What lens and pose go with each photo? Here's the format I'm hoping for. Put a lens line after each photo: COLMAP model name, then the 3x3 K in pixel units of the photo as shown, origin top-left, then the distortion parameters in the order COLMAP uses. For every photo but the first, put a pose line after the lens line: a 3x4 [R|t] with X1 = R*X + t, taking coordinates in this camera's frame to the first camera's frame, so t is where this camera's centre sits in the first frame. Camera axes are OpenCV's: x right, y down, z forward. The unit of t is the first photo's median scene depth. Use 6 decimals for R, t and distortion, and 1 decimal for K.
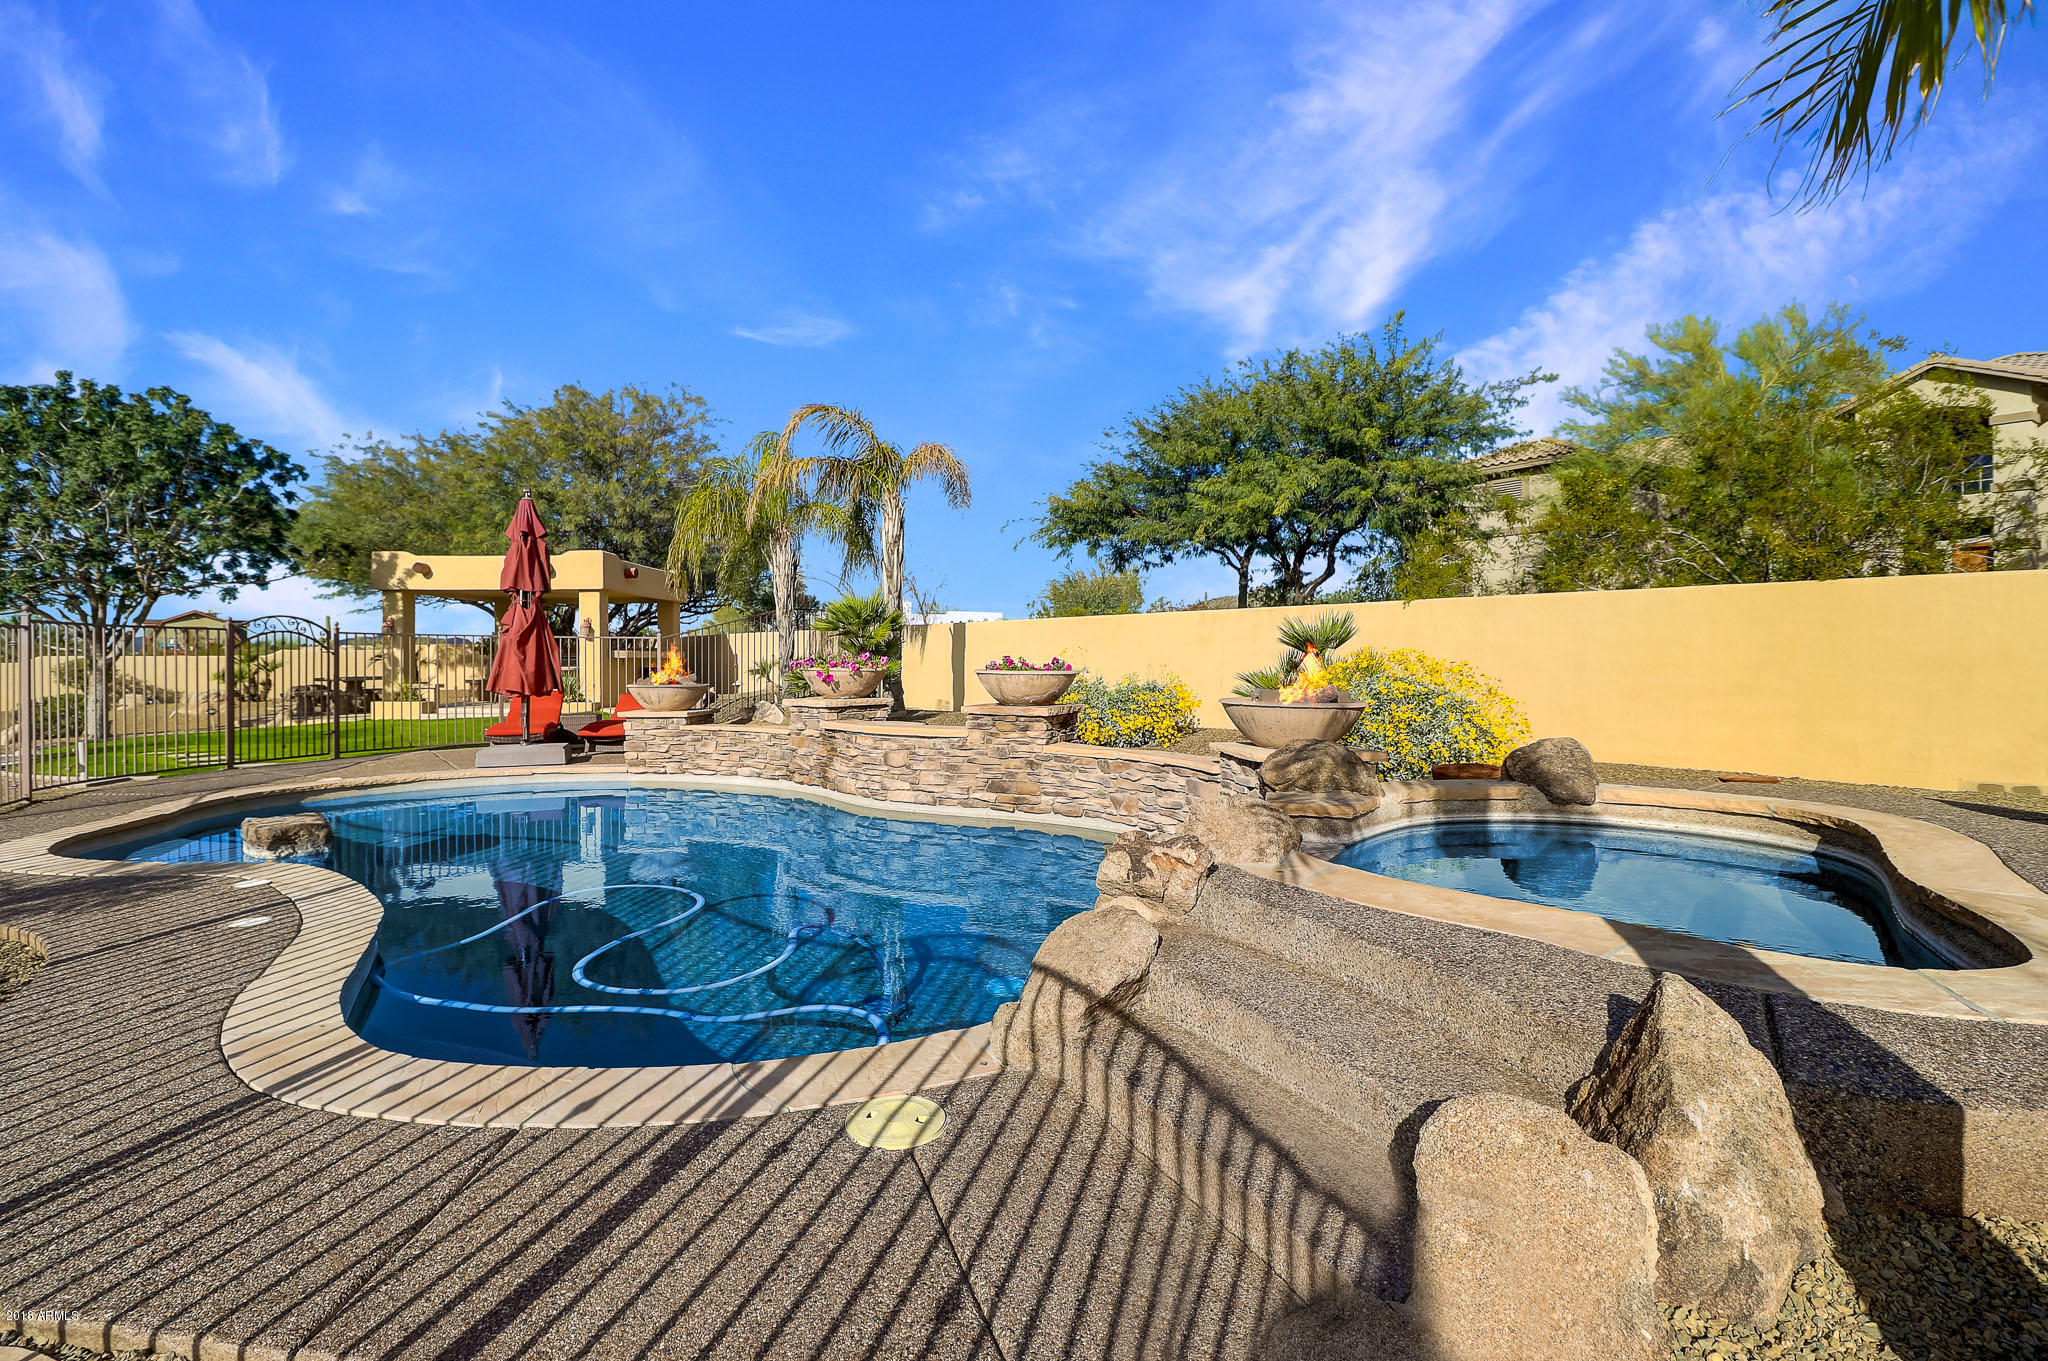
lens RADIAL K [[1275.6, 0, 1024.0], [0, 1275.6, 680.5], [0, 0, 1]] dist [0.022306, -0.020705]
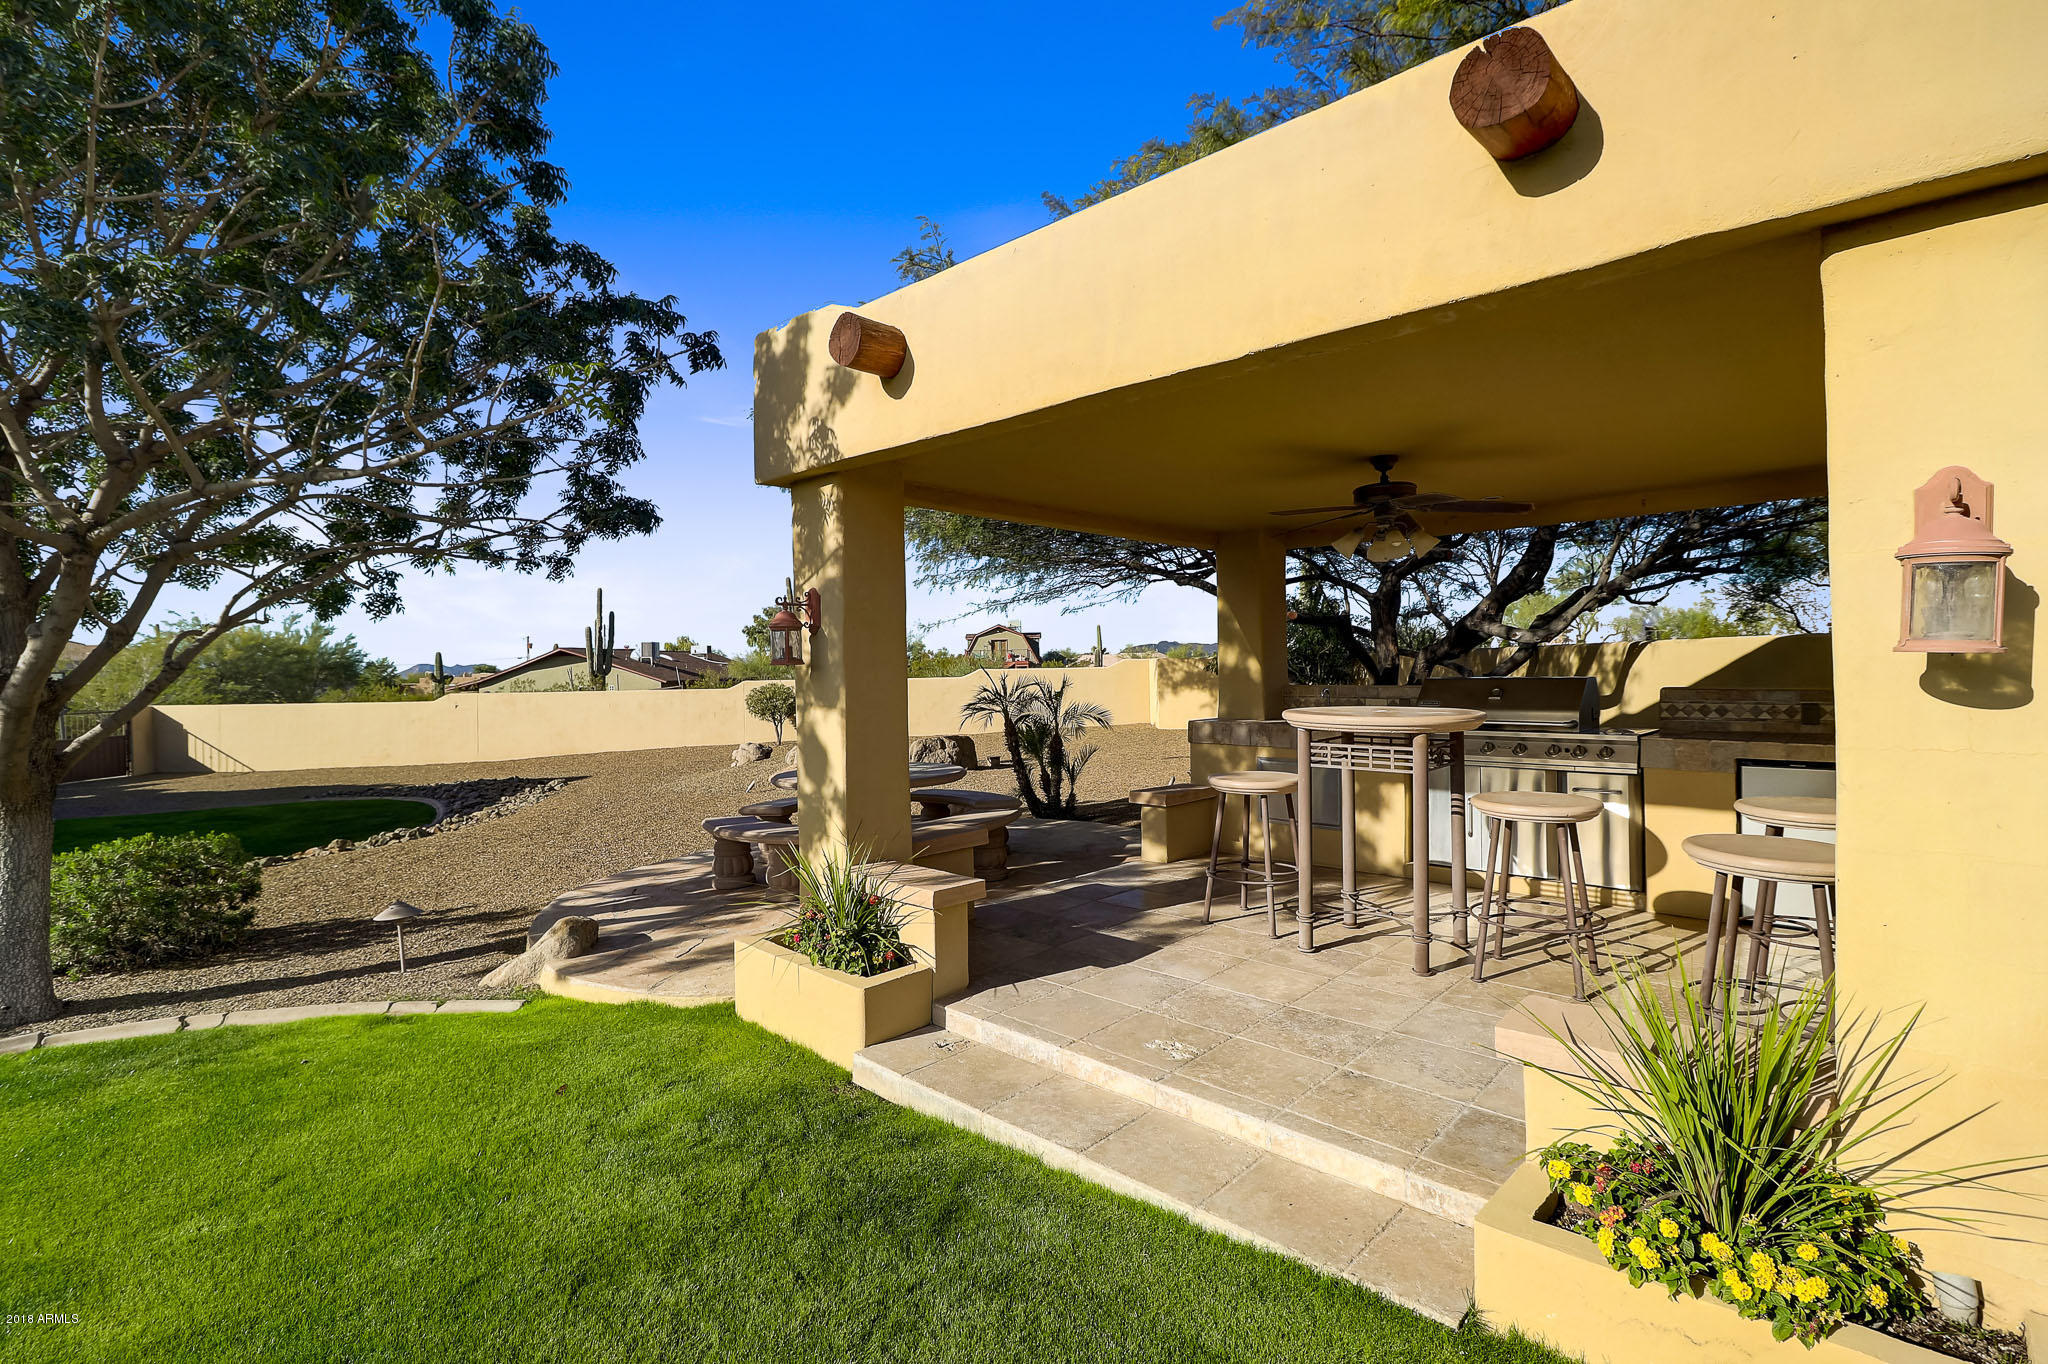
lens RADIAL K [[1275.6, 0, 1024.0], [0, 1275.6, 682.0], [0, 0, 1]] dist [0.022306, -0.020705]
pose [[0.849050, -0.000411, -0.528312, -0.331094], [-0.000543, 0.999998, -0.001650, -0.030729], [0.528312, 0.001688, 0.849049, 0.820242]]
